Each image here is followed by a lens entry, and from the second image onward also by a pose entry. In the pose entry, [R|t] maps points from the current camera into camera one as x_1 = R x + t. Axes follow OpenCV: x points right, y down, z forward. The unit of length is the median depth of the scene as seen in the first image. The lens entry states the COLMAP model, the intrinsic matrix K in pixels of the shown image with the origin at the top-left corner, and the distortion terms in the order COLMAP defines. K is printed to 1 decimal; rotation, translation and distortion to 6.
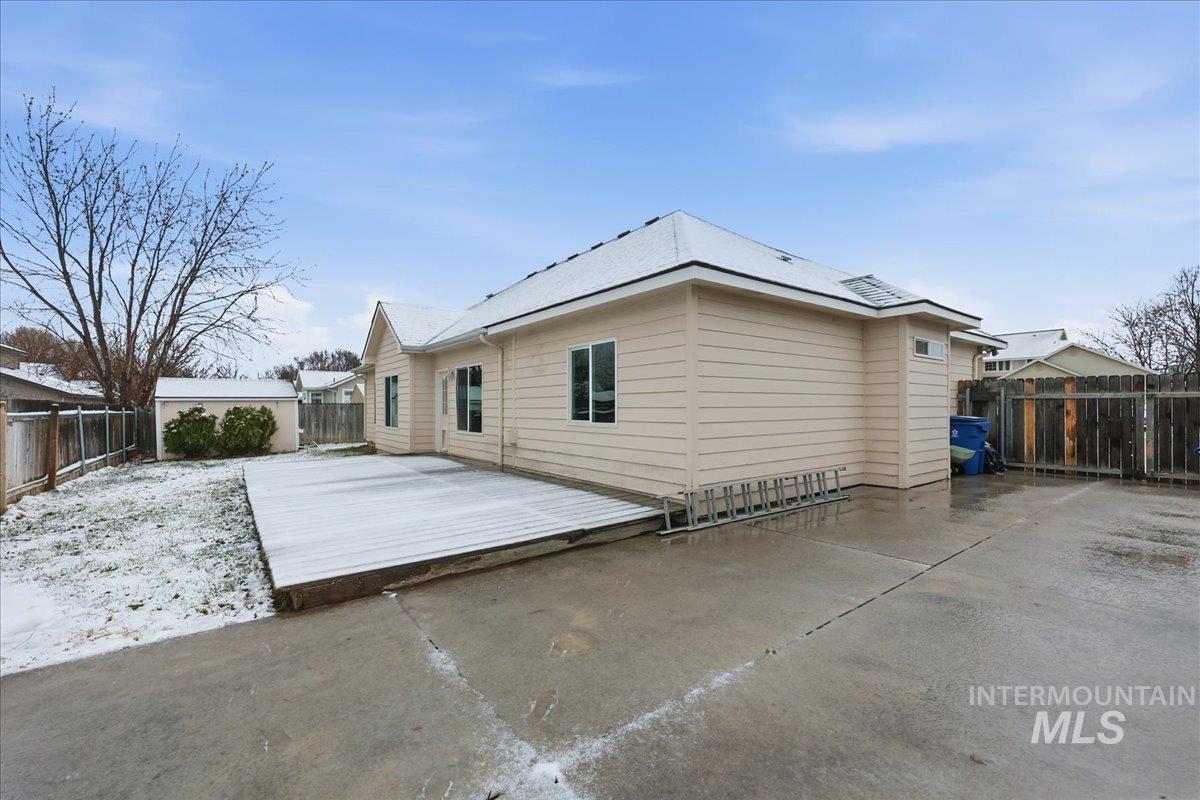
lens RADIAL K [[487.5, 0, 599.5], [0, 487.5, 409.9], [0, 0, 1]] dist [-0.002927, -0.000320]
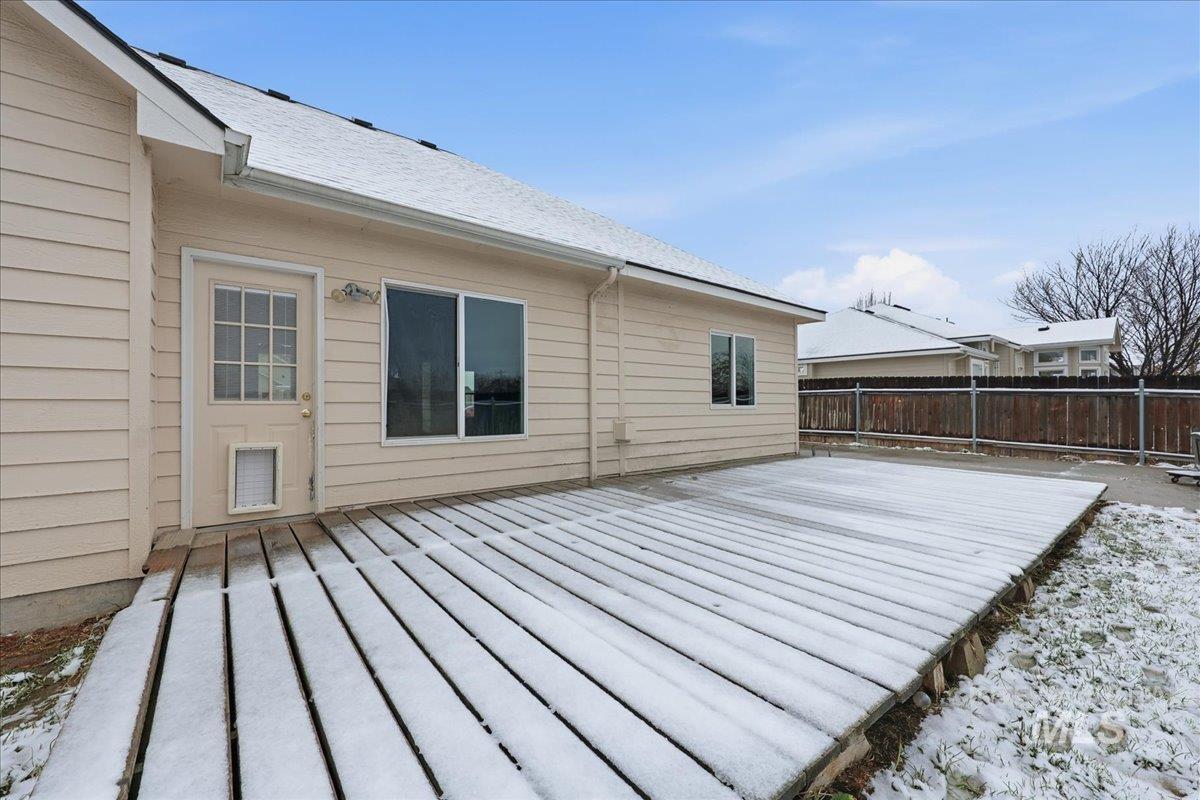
lens RADIAL K [[487.5, 0, 601.7], [0, 487.5, 394.1], [0, 0, 1]] dist [-0.002927, -0.000320]
pose [[-0.020101, 0.001632, 0.999797, -0.962231], [-0.010175, 0.999947, -0.001837, 0.004371], [-0.999746, -0.010210, -0.020083, 1.145605]]
